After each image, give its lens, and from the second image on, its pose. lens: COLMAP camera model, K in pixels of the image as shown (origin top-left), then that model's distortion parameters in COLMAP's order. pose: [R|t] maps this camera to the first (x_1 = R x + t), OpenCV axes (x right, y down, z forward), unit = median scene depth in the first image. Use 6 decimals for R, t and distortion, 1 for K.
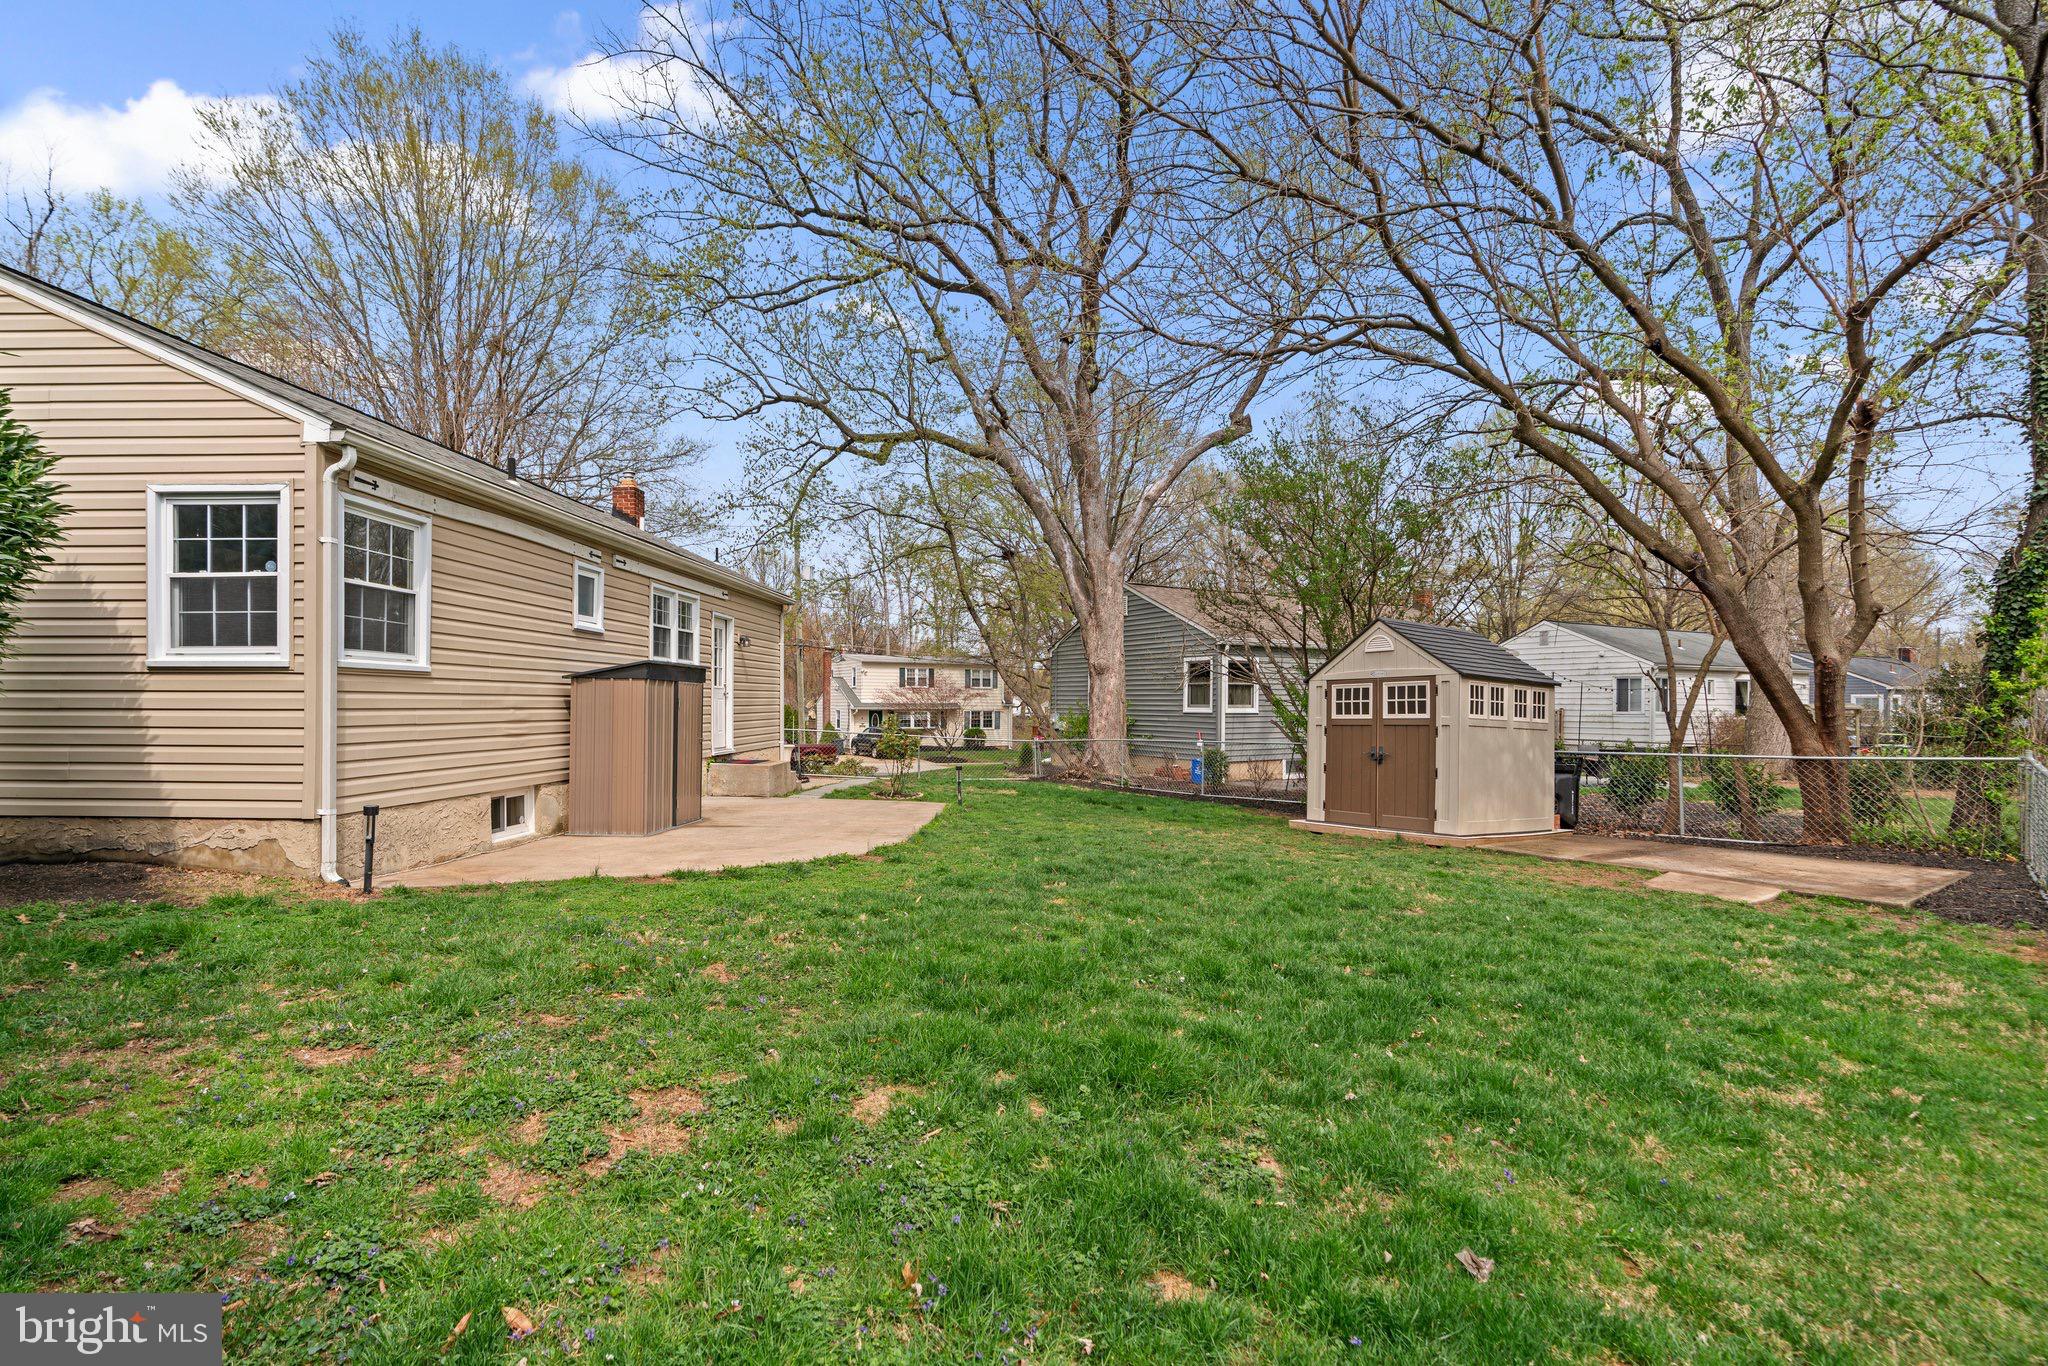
lens RADIAL K [[928.8, 0, 1031.0], [0, 928.8, 690.7], [0, 0, 1]] dist [-0.009736, 0.000624]
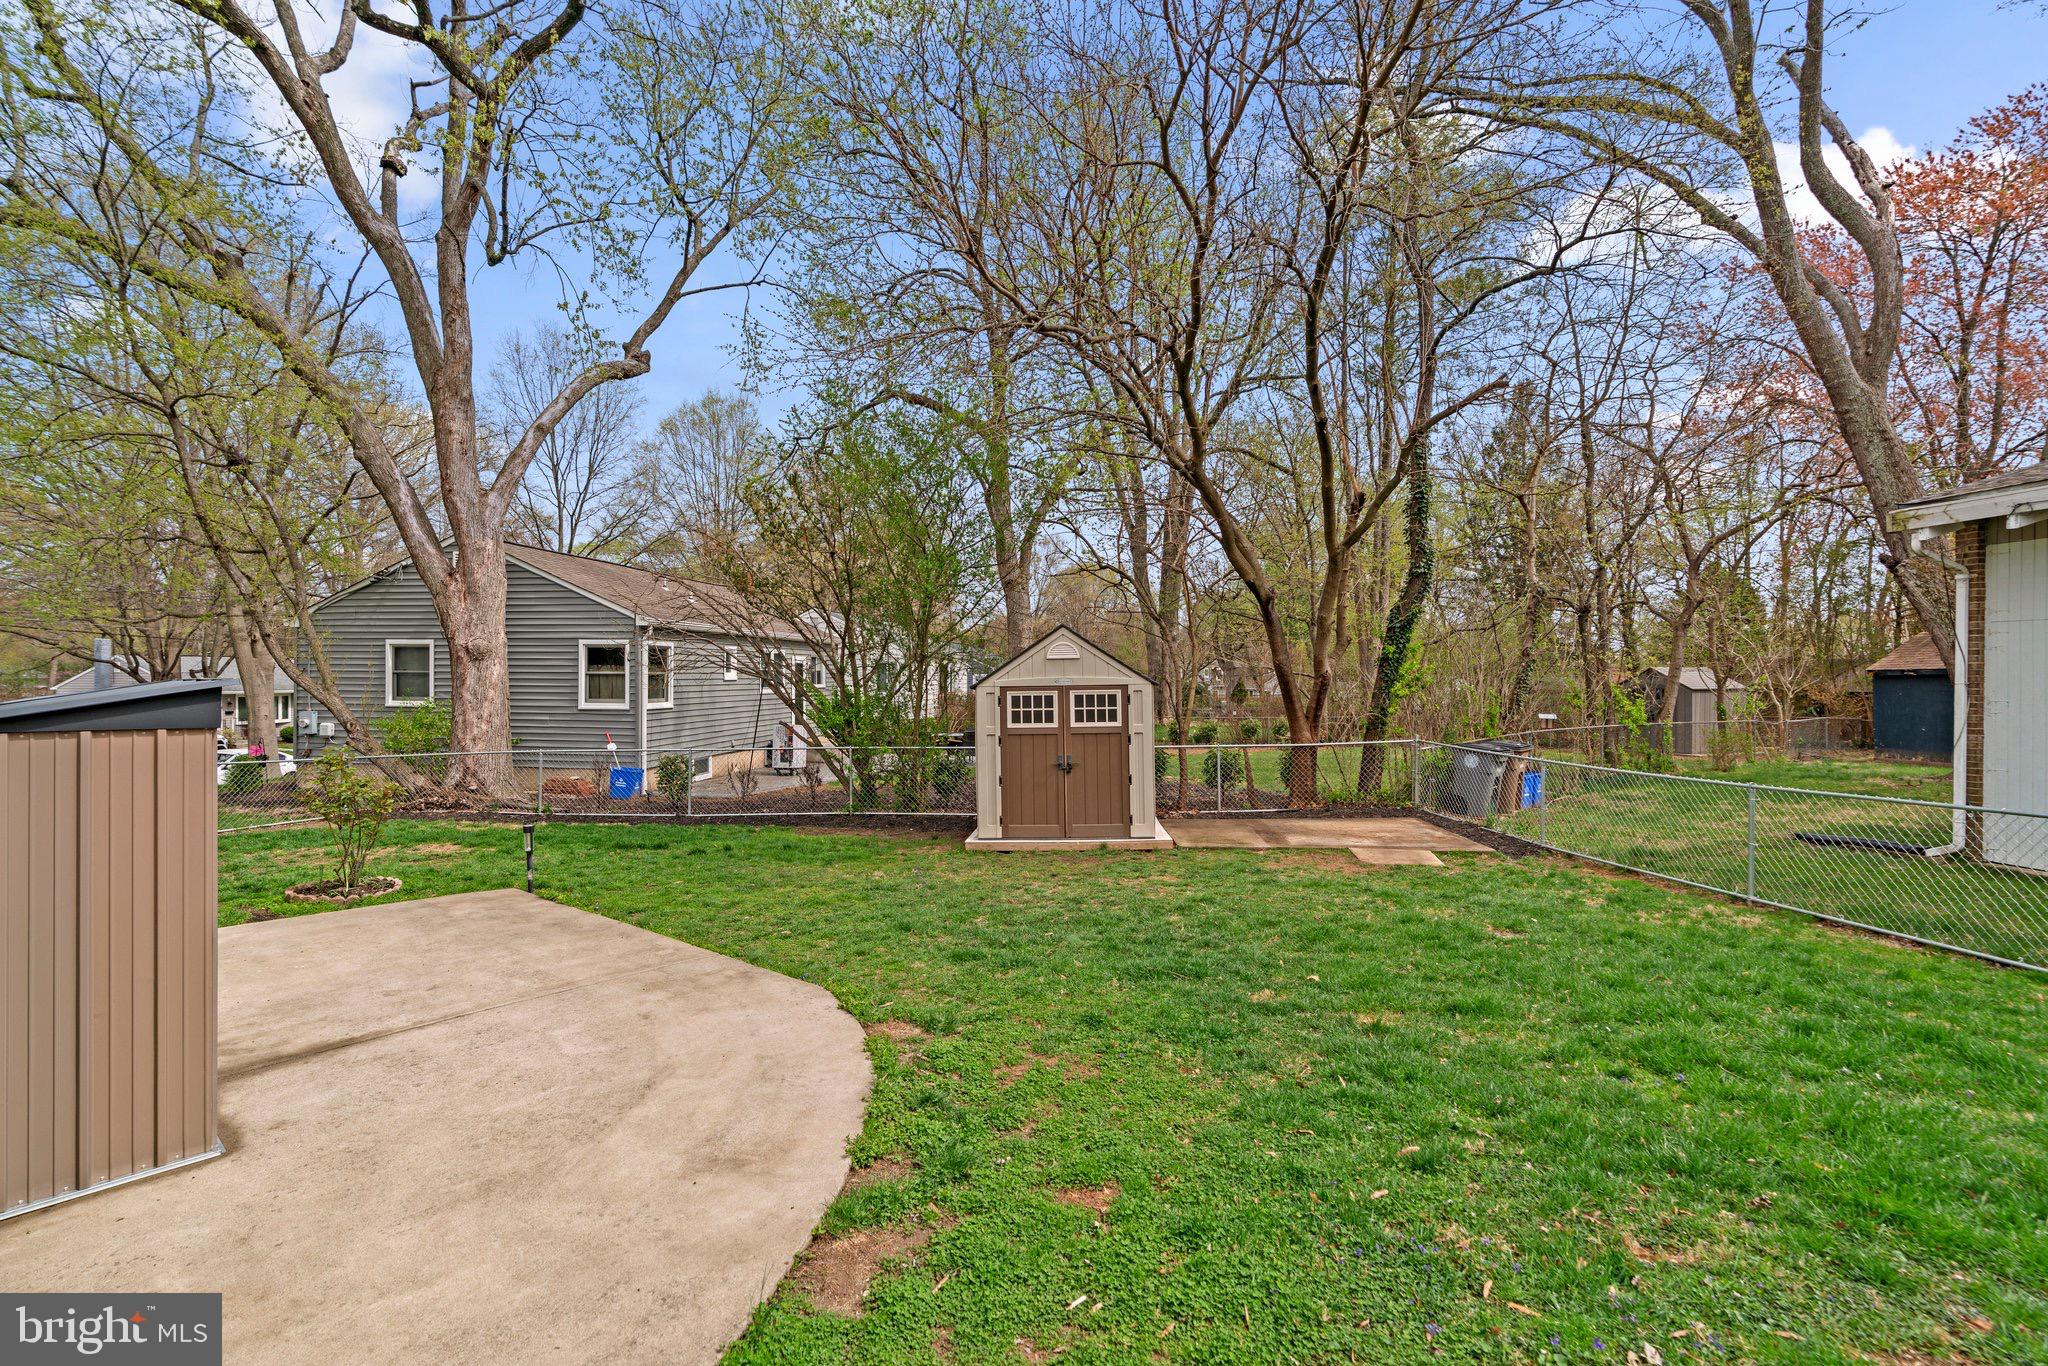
lens RADIAL K [[928.8, 0, 1023.1], [0, 928.8, 674.5], [0, 0, 1]] dist [-0.009736, 0.000624]
pose [[0.617987, -0.000675, 0.786188, -0.405041], [-0.011603, 0.999883, 0.009979, -0.033335], [-0.786103, -0.015289, 0.617906, 0.405954]]
